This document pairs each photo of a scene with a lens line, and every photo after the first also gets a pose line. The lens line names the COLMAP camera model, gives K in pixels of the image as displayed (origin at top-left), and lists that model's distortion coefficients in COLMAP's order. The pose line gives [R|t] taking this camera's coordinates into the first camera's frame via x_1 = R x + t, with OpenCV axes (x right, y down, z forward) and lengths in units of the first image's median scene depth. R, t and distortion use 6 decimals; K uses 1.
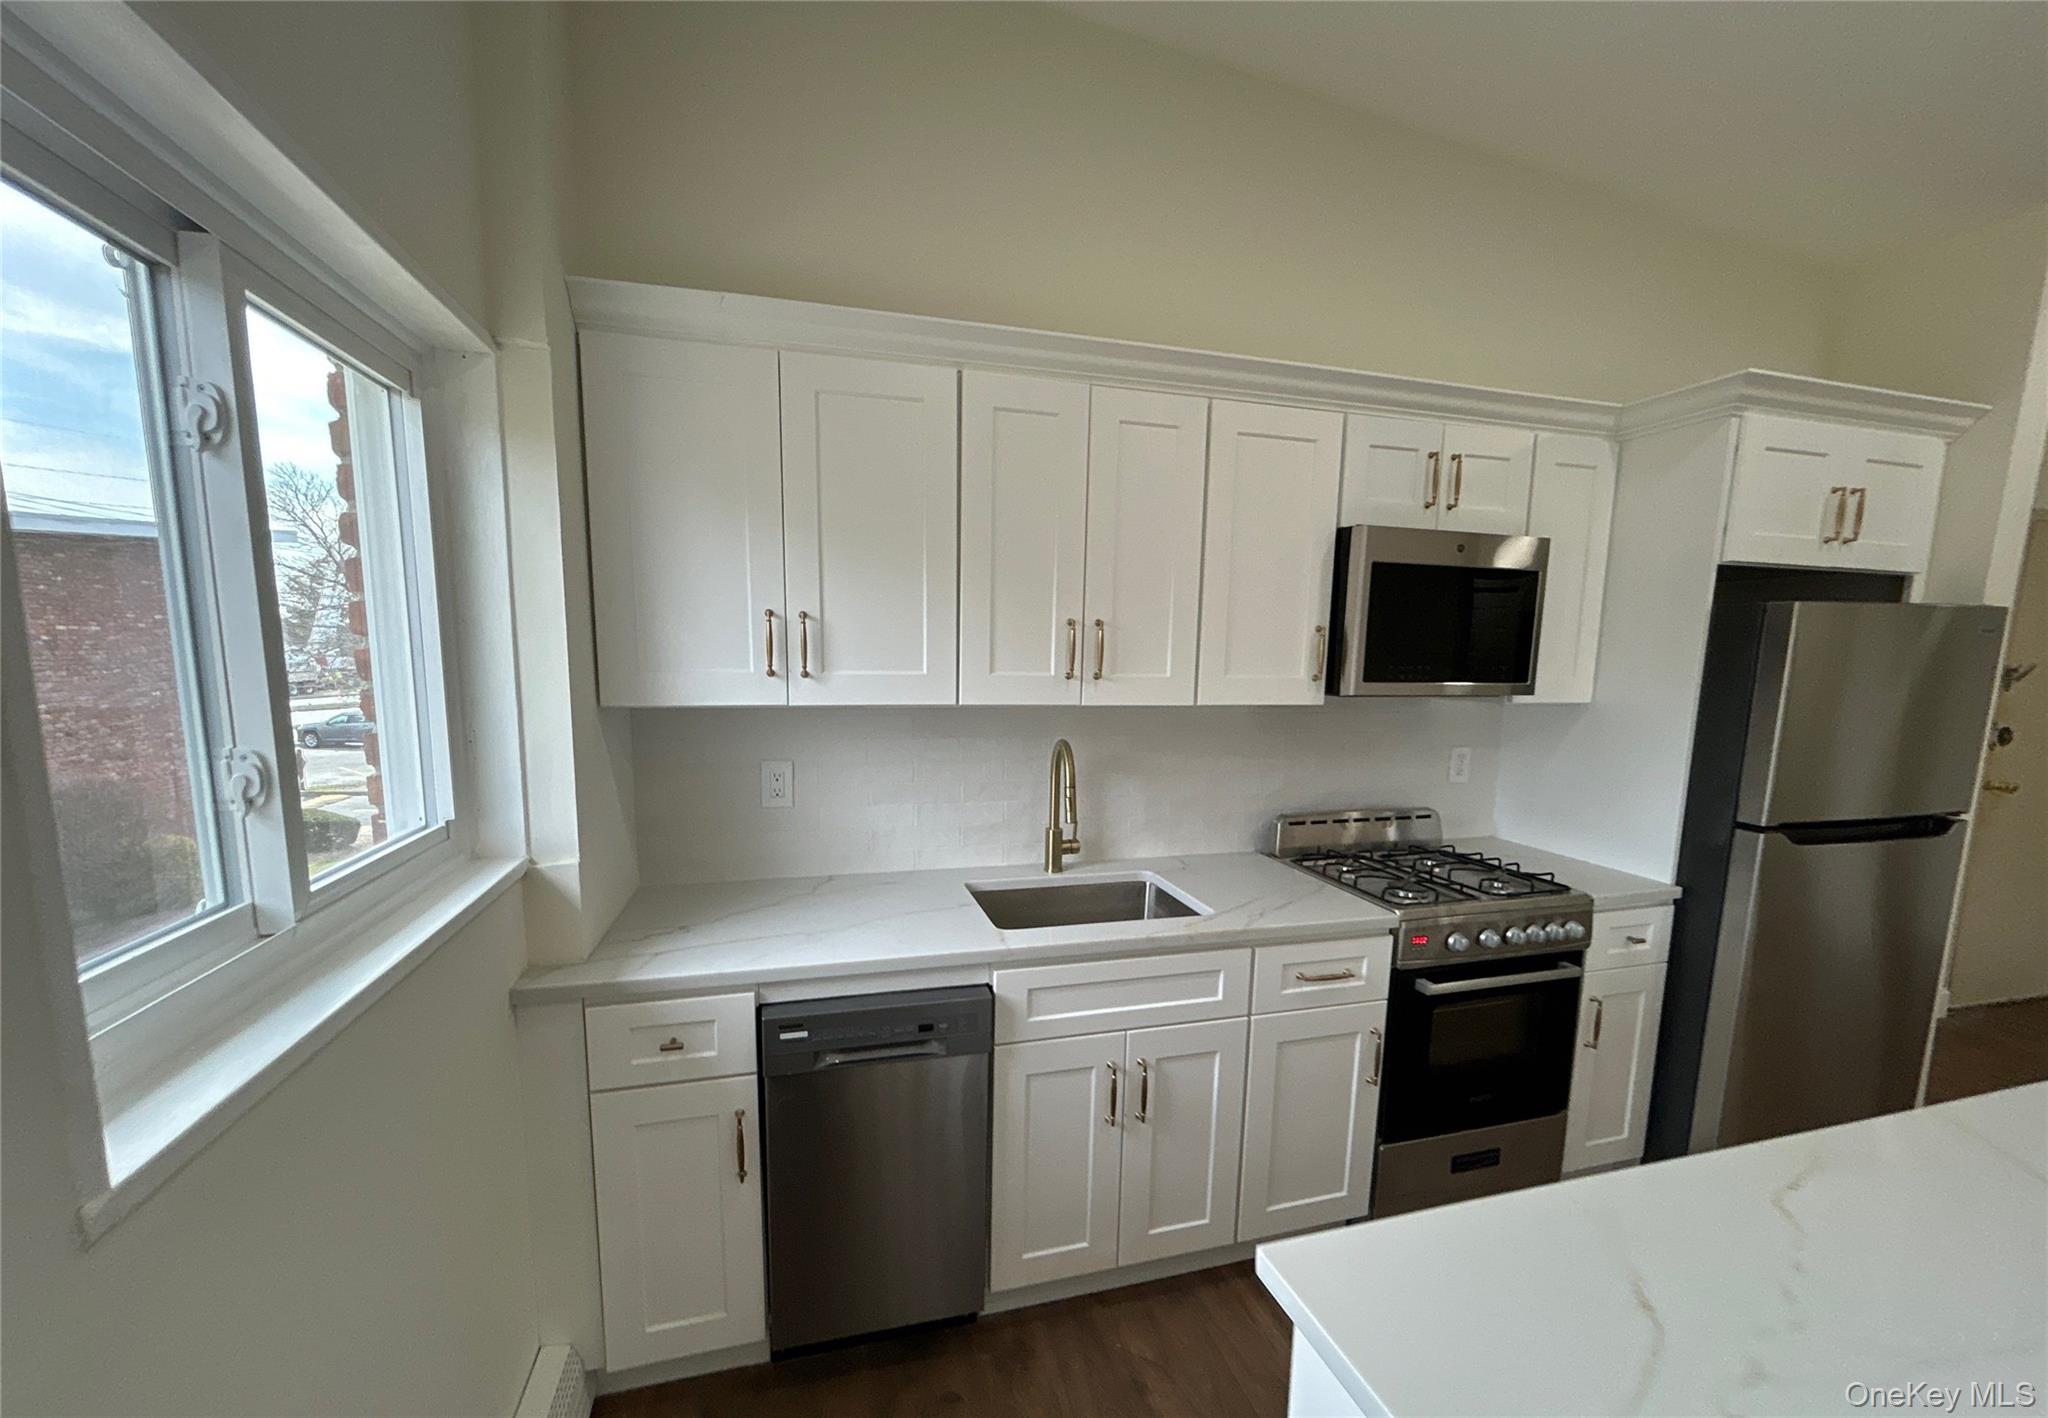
lens RADIAL K [[831.6, 0, 1033.4], [0, 831.6, 766.0], [0, 0, 1]] dist [-0.014611, -0.000087]
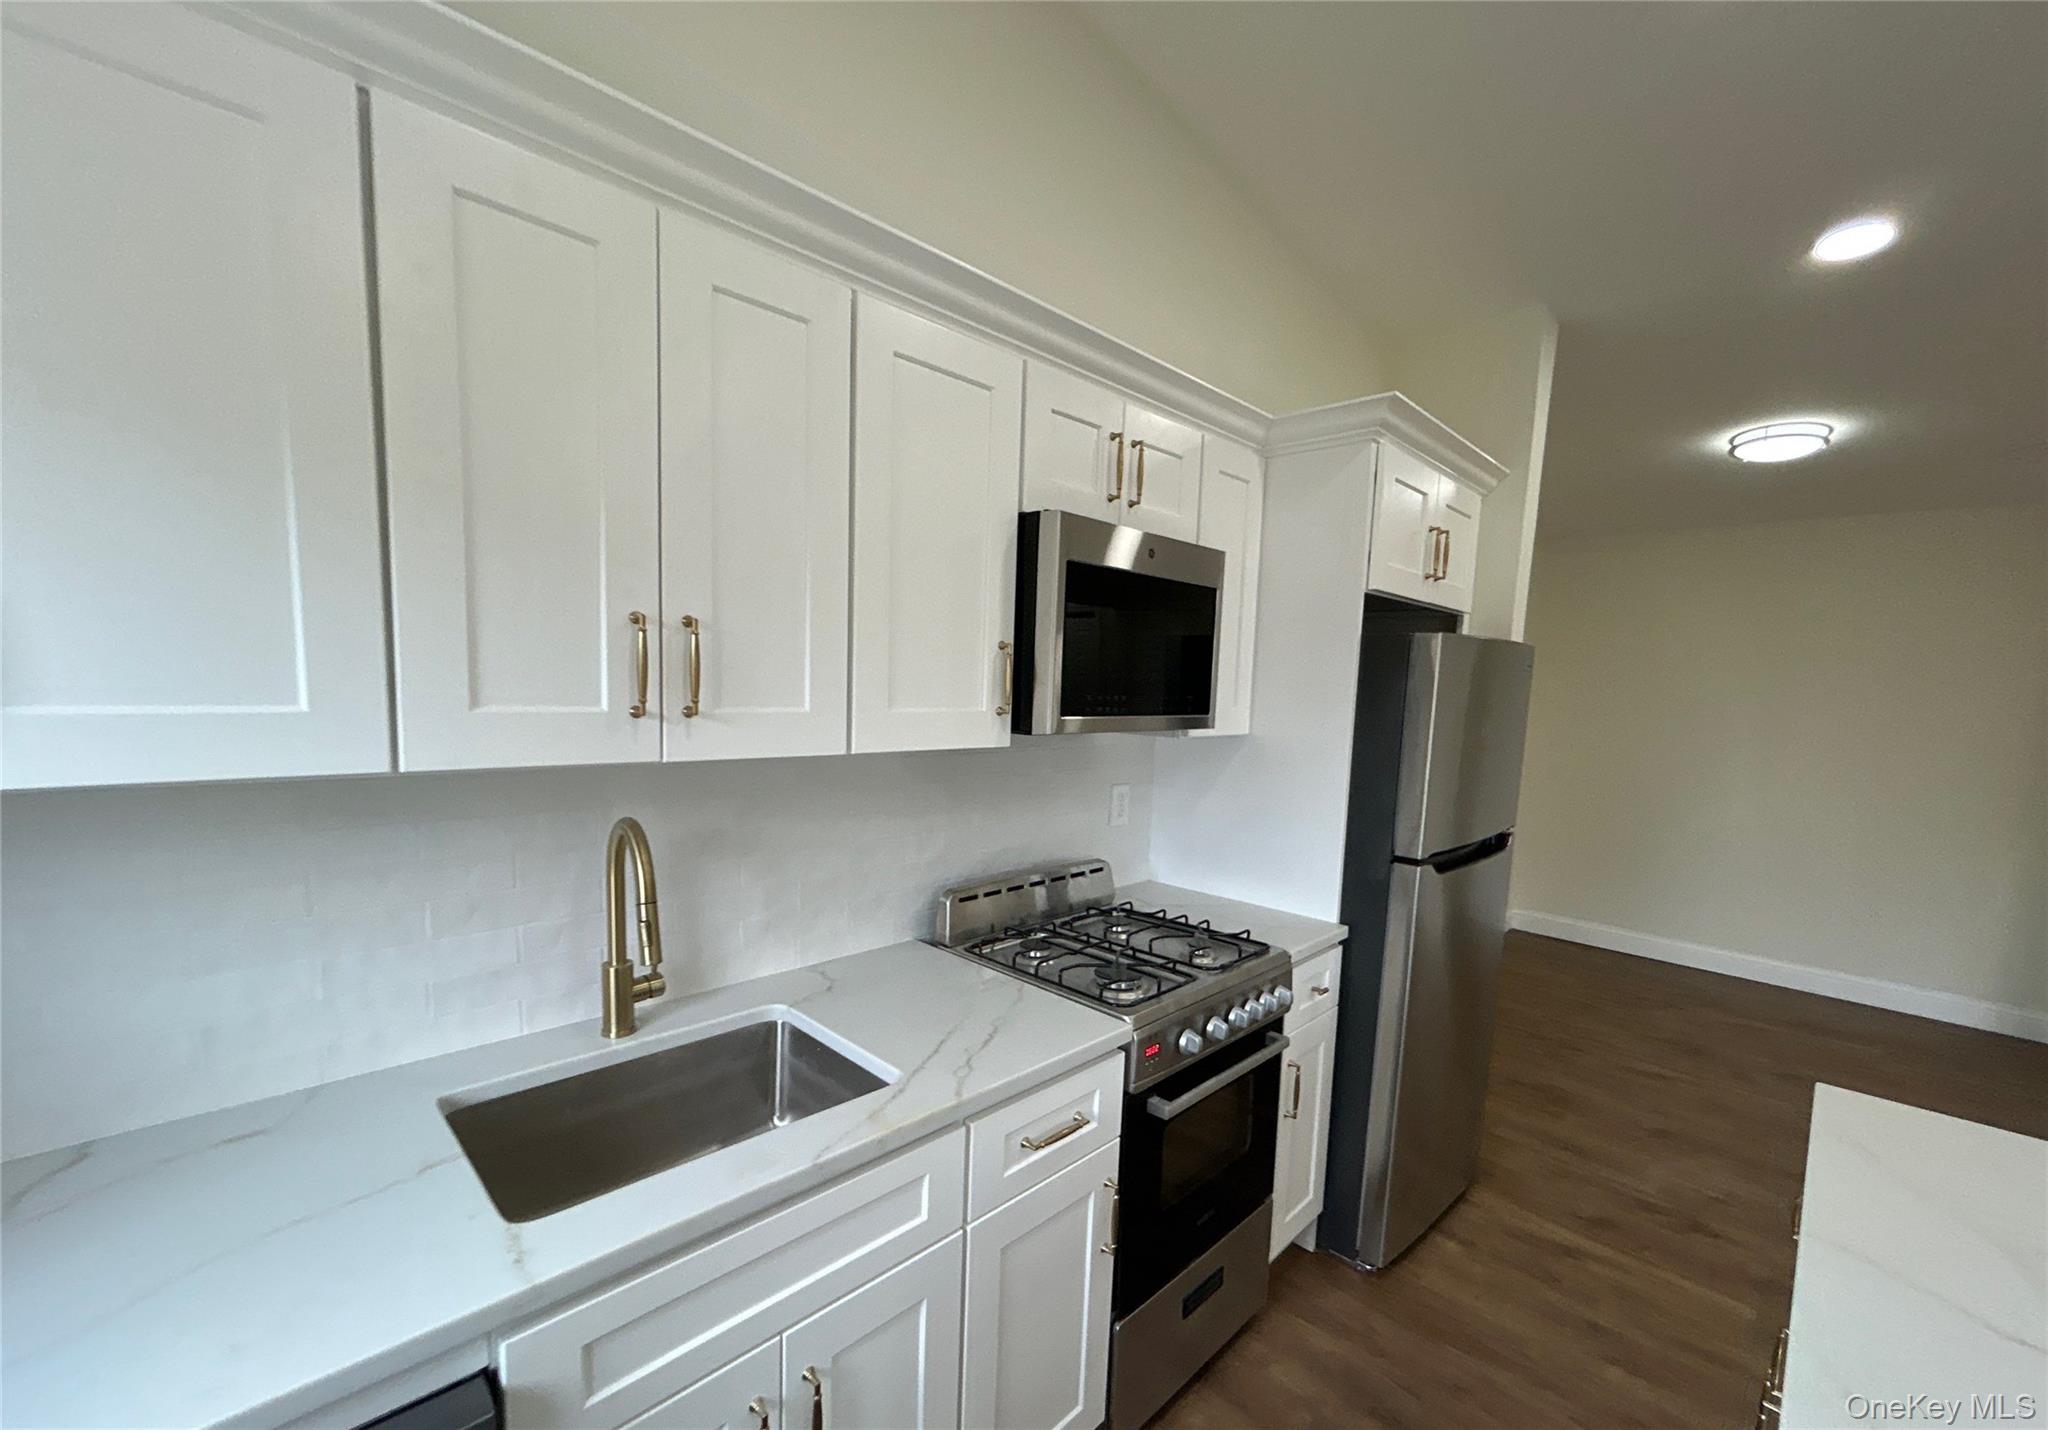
lens RADIAL K [[845.9, 0, 1037.2], [0, 845.9, 774.4], [0, 0, 1]] dist [0.000385, -0.000294]
pose [[0.874889, -0.040068, 0.482662, 0.000713], [0.048376, 0.998818, -0.004771, -0.044231], [-0.481901, 0.027524, 0.875794, 0.321408]]
